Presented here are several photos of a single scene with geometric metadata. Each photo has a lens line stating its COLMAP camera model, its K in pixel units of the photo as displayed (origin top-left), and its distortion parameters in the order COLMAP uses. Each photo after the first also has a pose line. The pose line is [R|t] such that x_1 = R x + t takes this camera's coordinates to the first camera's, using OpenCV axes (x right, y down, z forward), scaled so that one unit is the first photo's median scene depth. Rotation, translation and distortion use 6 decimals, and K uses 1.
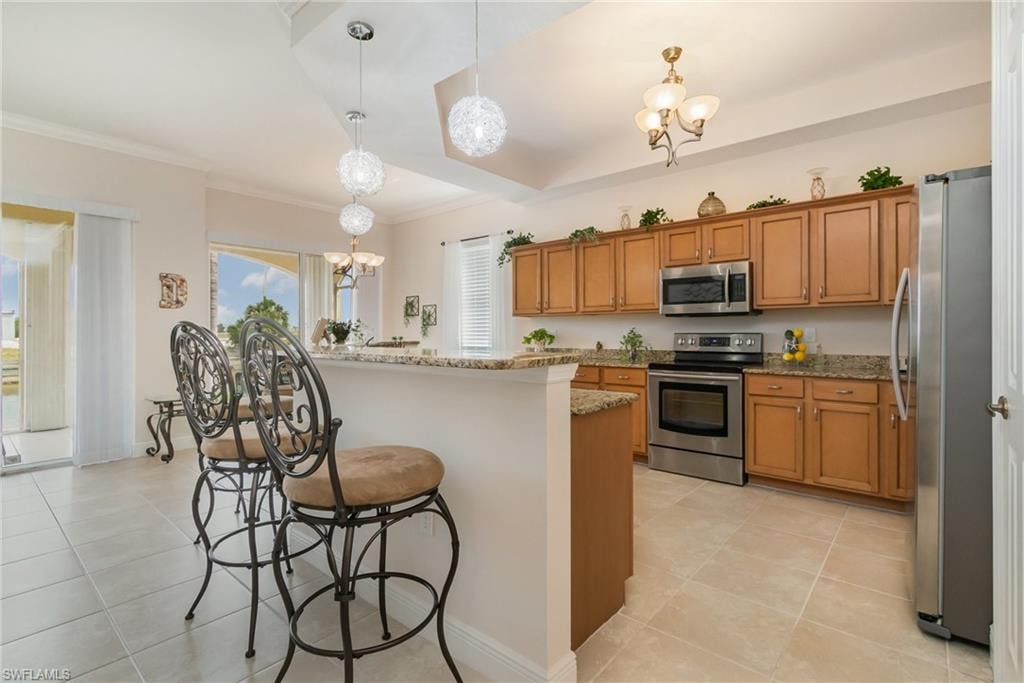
lens RADIAL K [[479.3, 0, 517.8], [0, 479.3, 336.0], [0, 0, 1]] dist [0.009033, -0.003870]
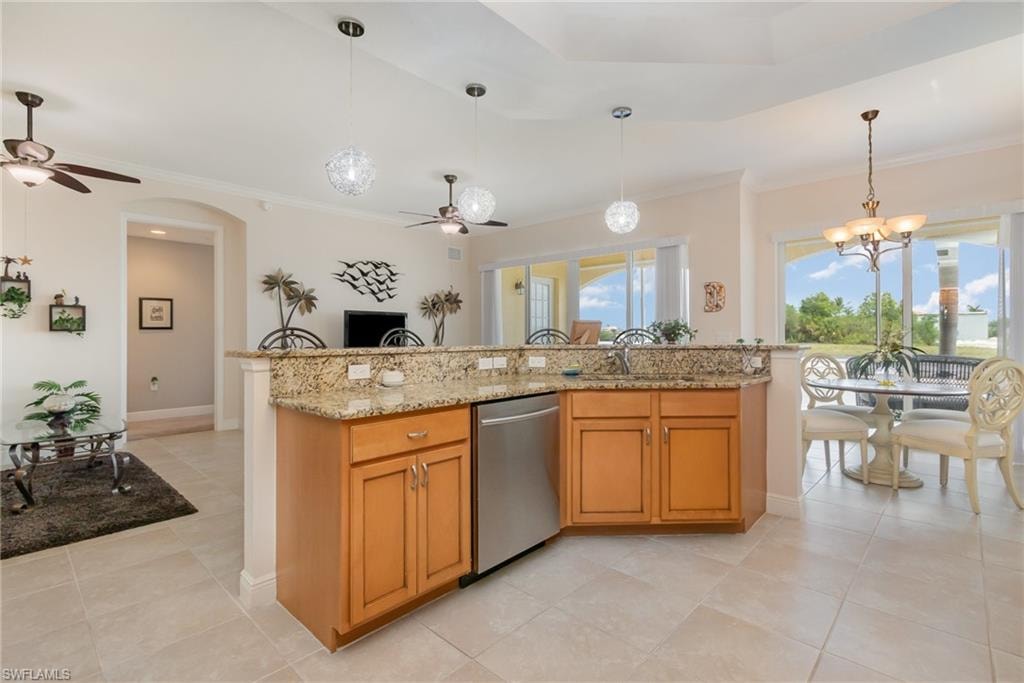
lens RADIAL K [[479.3, 0, 518.0], [0, 479.3, 334.9], [0, 0, 1]] dist [0.009033, -0.003870]
pose [[-0.046108, 0.003823, -0.998929, 0.476112], [-0.003943, 0.999984, 0.004009, -0.004609], [0.998929, 0.004123, -0.046093, 0.601952]]
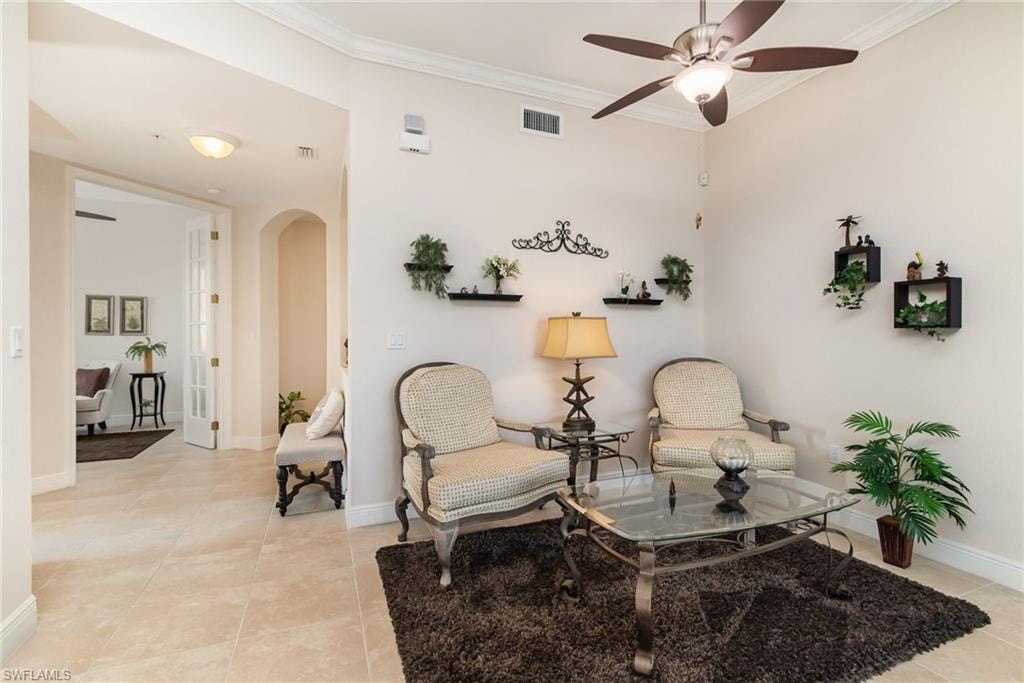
lens RADIAL K [[479.3, 0, 514.4], [0, 479.3, 338.0], [0, 0, 1]] dist [0.009033, -0.003870]
pose [[-0.892504, -0.000096, 0.451040, -0.326079], [0.003152, 0.999974, 0.006449, 0.000965], [-0.451029, 0.007177, -0.892480, 0.302177]]
